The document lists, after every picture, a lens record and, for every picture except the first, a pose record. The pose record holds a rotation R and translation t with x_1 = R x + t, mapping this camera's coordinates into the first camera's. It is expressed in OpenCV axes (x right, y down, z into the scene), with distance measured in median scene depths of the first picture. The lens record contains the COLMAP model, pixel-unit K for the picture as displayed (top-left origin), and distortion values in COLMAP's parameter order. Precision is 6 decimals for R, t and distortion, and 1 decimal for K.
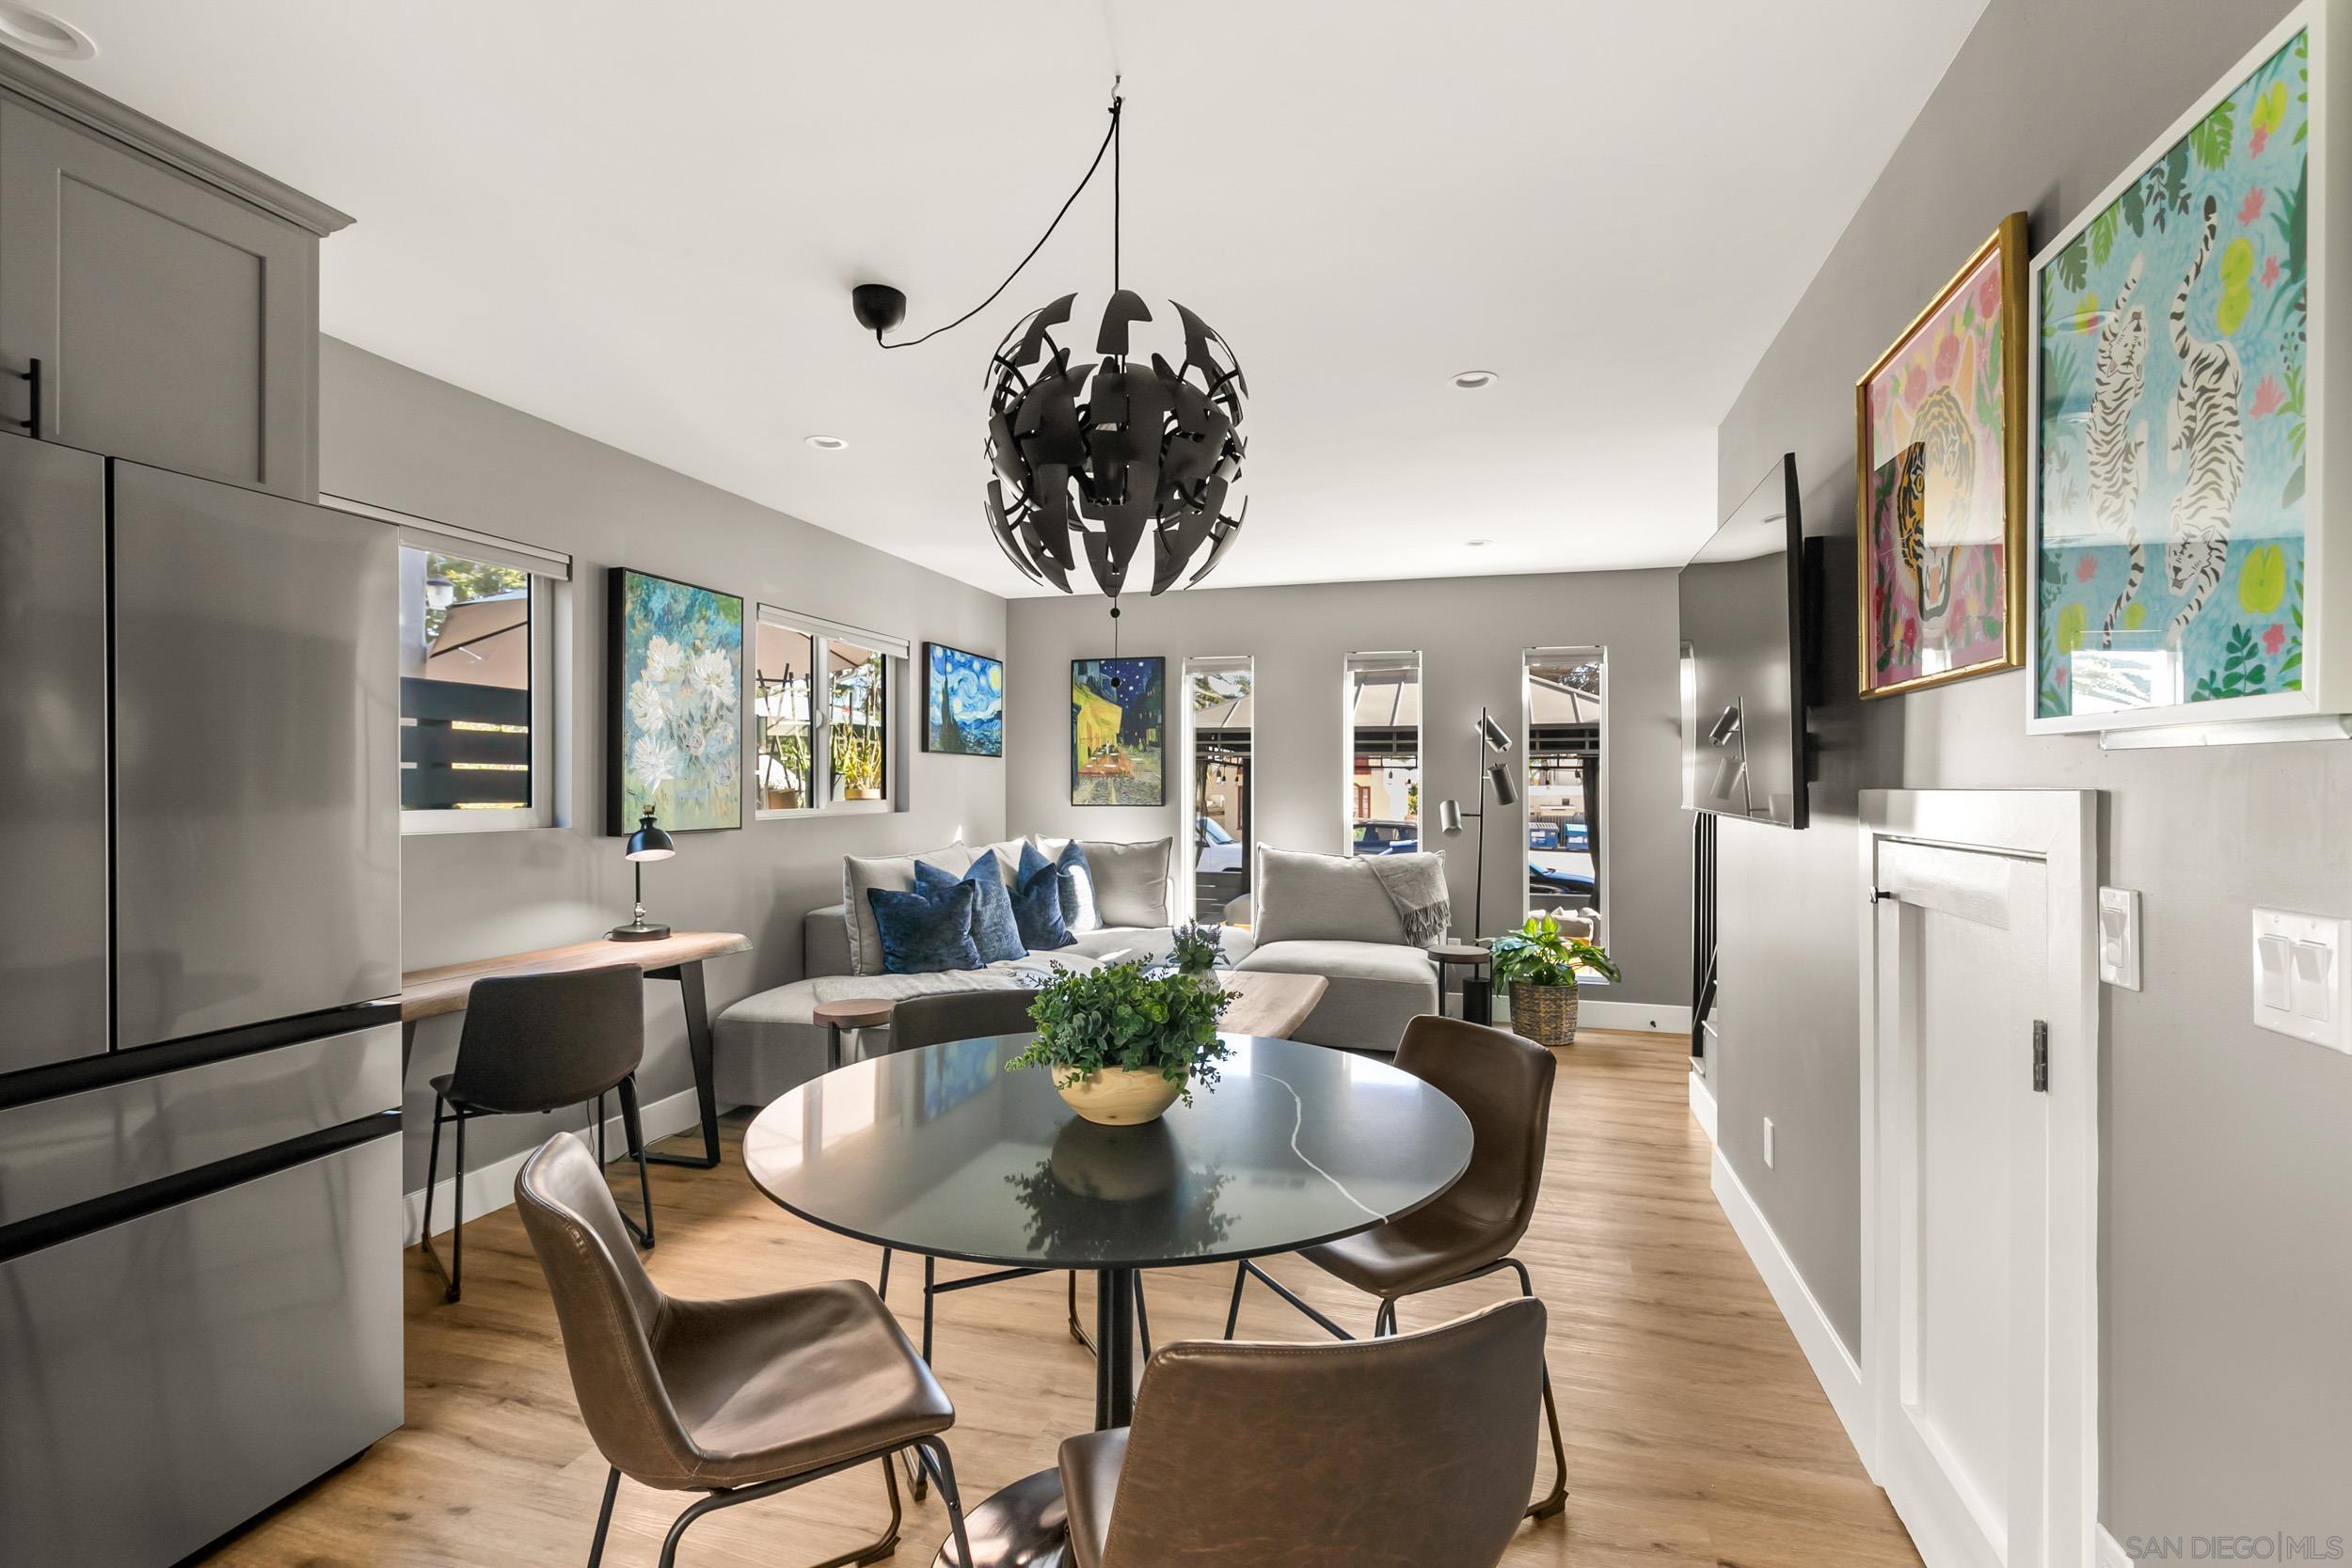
lens RADIAL K [[1115.3, 0, 1176.0], [0, 1115.3, 784.0], [0, 0, 1]] dist [0.001872, 0.000310]
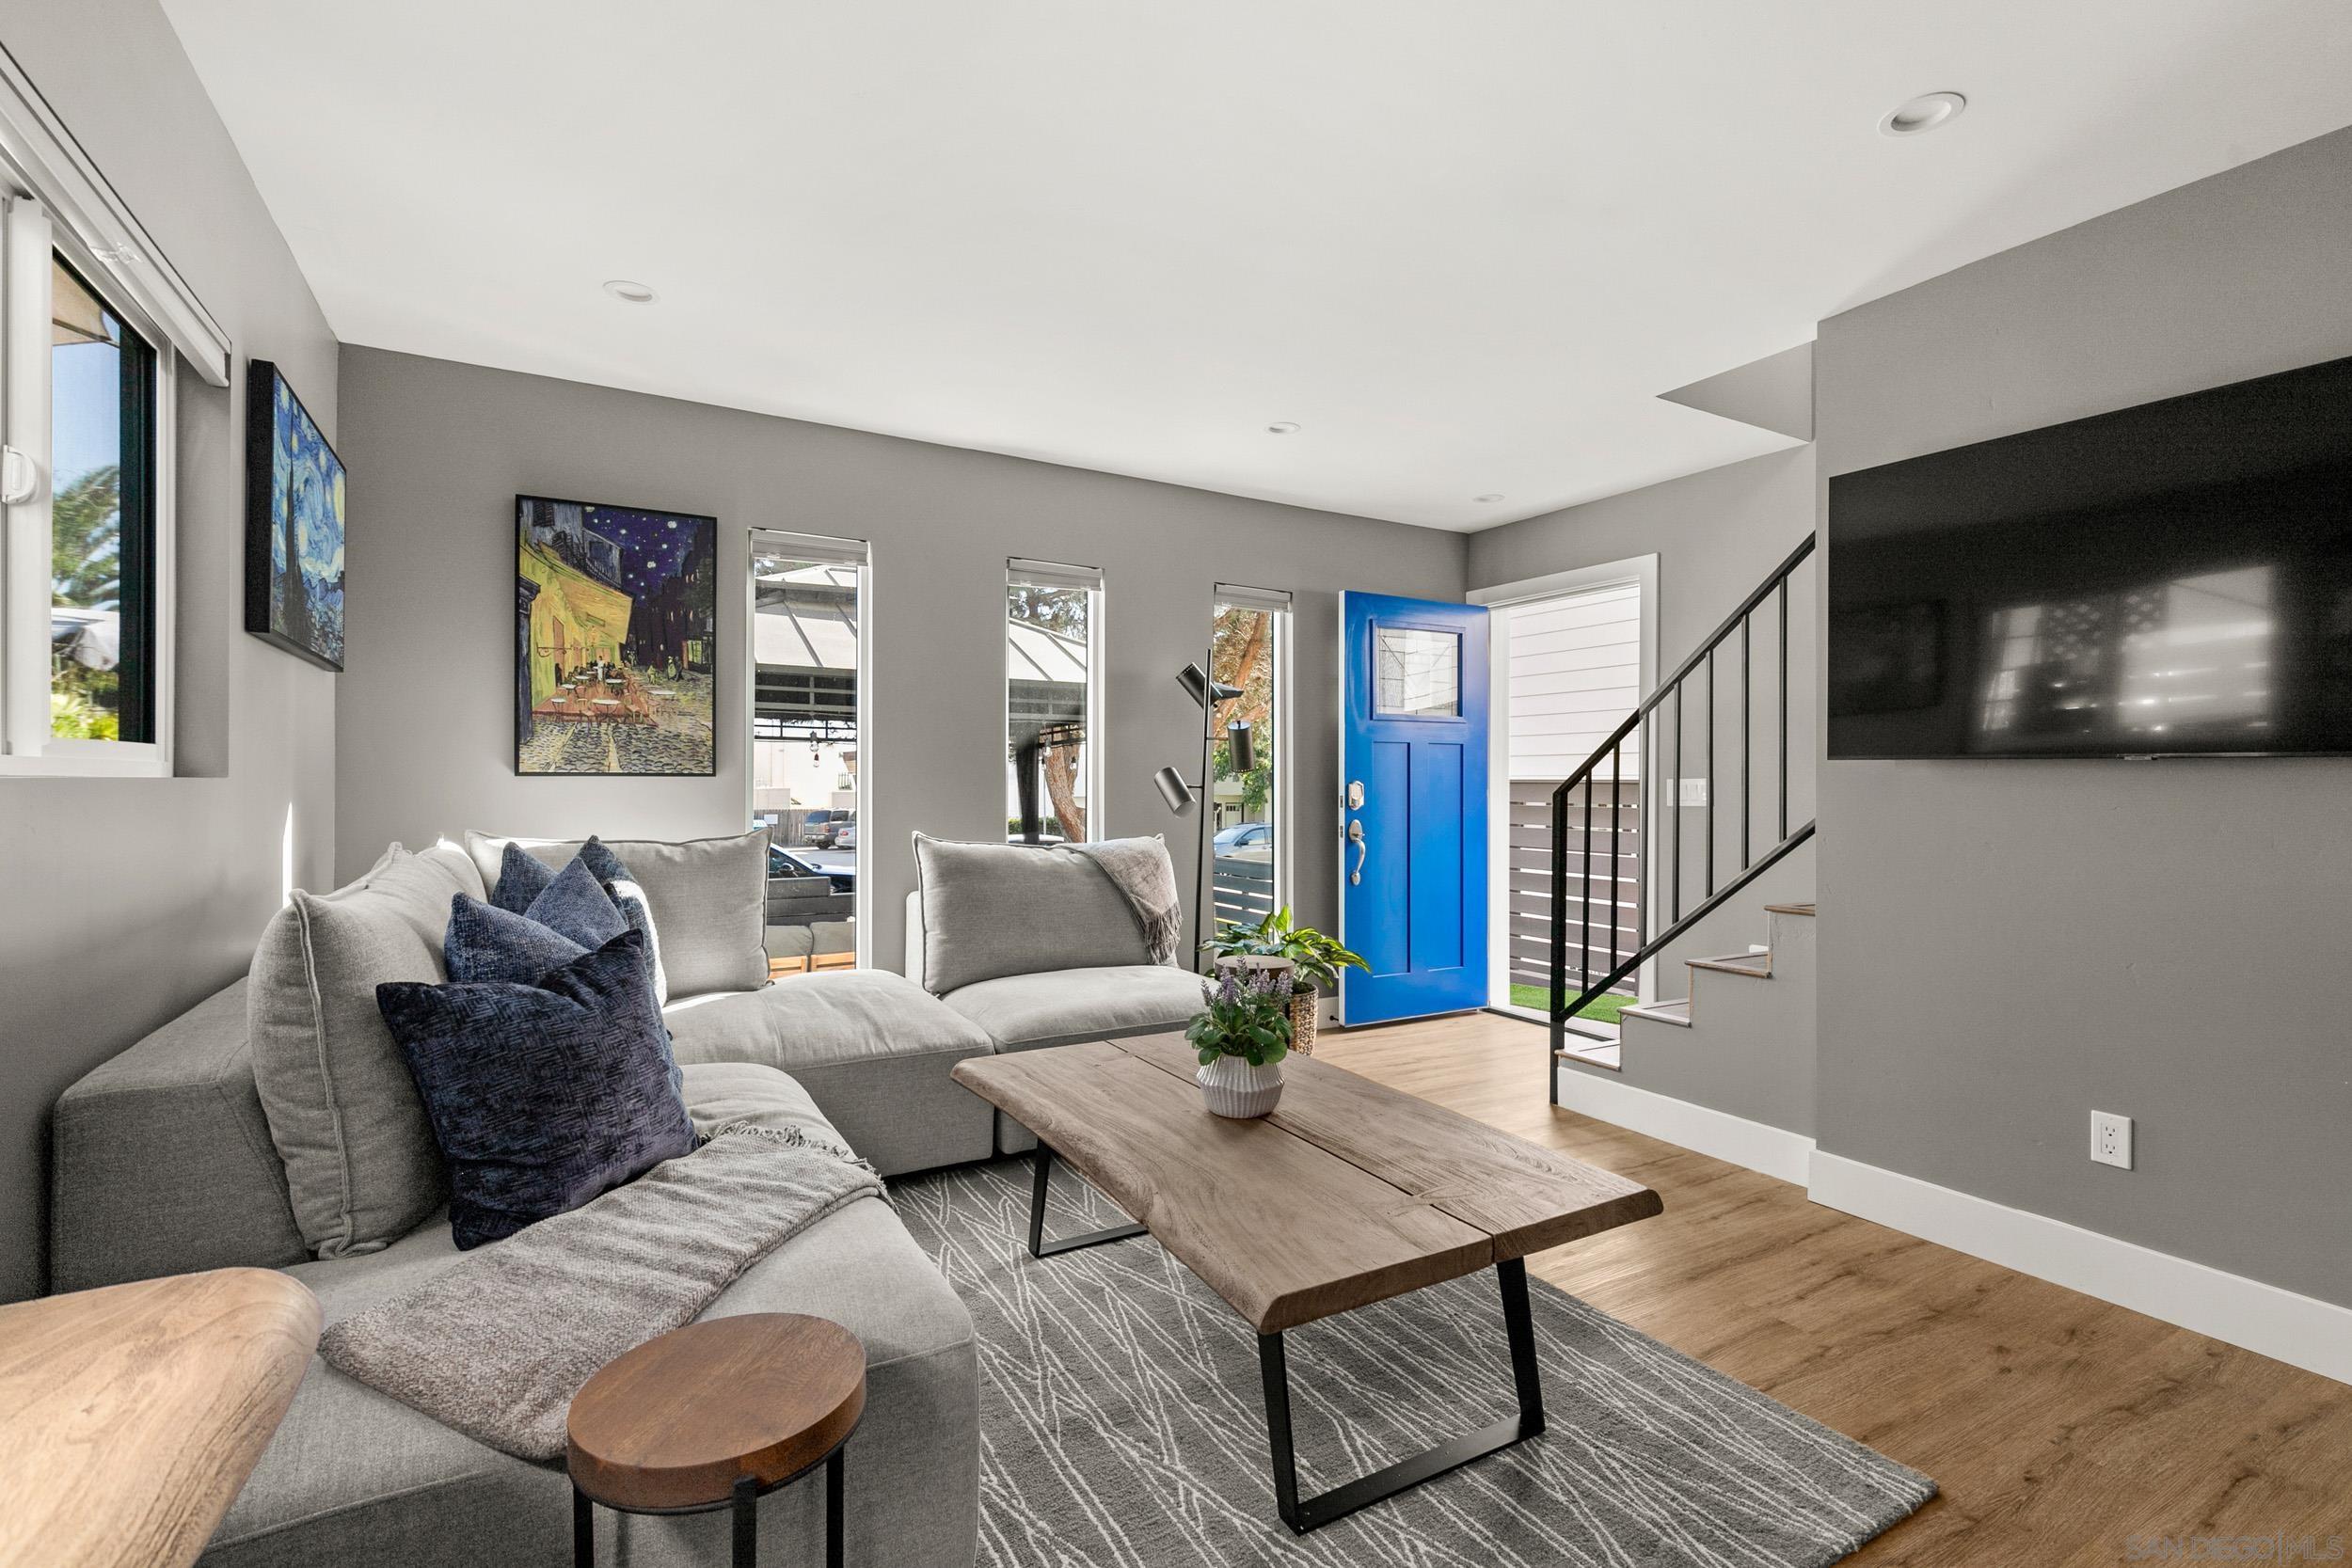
lens RADIAL K [[1115.3, 0, 1176.0], [0, 1115.3, 784.0], [0, 0, 1]] dist [0.001872, 0.000310]
pose [[0.675033, 0.002440, 0.737783, -0.273812], [-0.008545, 0.999953, 0.004511, 0.019051], [-0.737738, -0.009349, 0.675022, 0.427156]]
